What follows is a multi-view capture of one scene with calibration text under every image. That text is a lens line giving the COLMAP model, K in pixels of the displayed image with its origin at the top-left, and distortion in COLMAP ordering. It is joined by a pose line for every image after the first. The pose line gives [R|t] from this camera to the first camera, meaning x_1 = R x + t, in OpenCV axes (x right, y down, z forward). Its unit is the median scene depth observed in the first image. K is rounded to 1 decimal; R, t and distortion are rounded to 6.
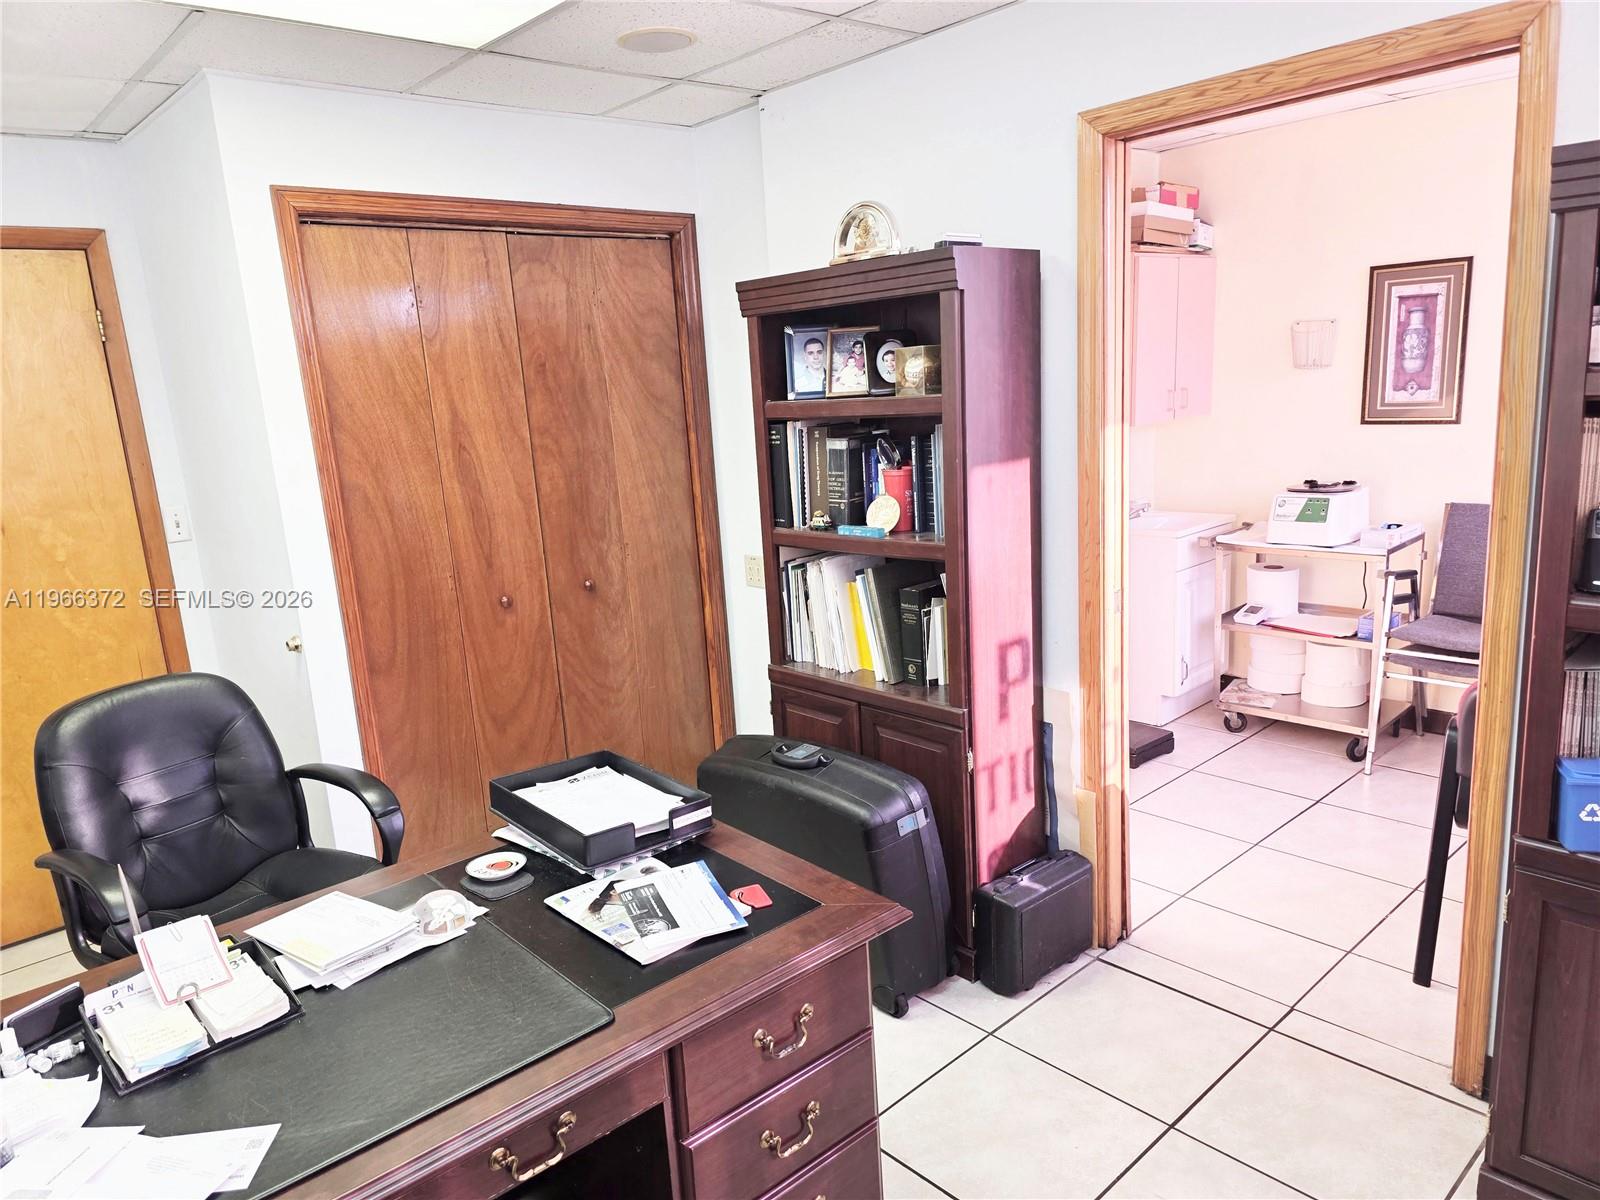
lens RADIAL K [[1079.4, 0, 801.8], [0, 1079.4, 610.1], [0, 0, 1]] dist [0.060726, -0.068169]
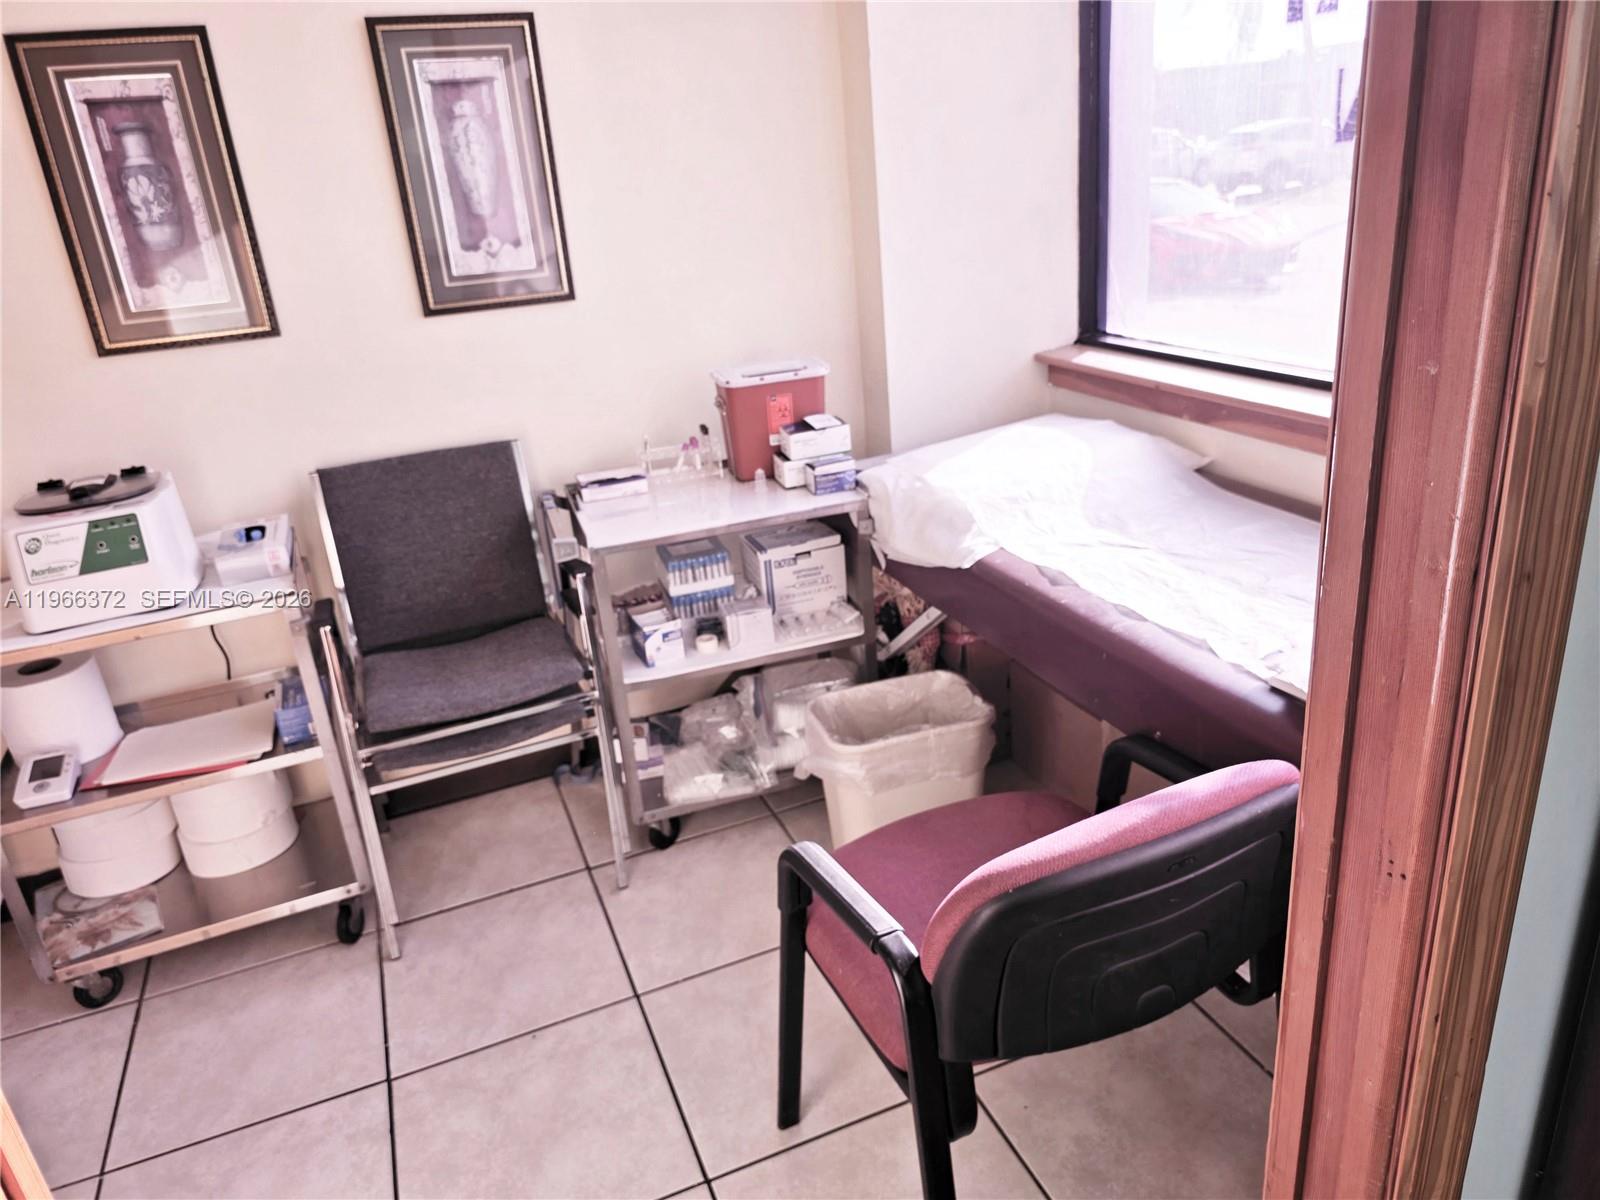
lens RADIAL K [[1079.4, 0, 801.8], [0, 1079.4, 610.1], [0, 0, 1]] dist [0.060726, -0.068169]
pose [[0.364750, -0.319191, 0.874685, 0.147257], [0.264940, 0.936152, 0.231139, -0.093526], [-0.892616, 0.147431, 0.426028, 0.519838]]
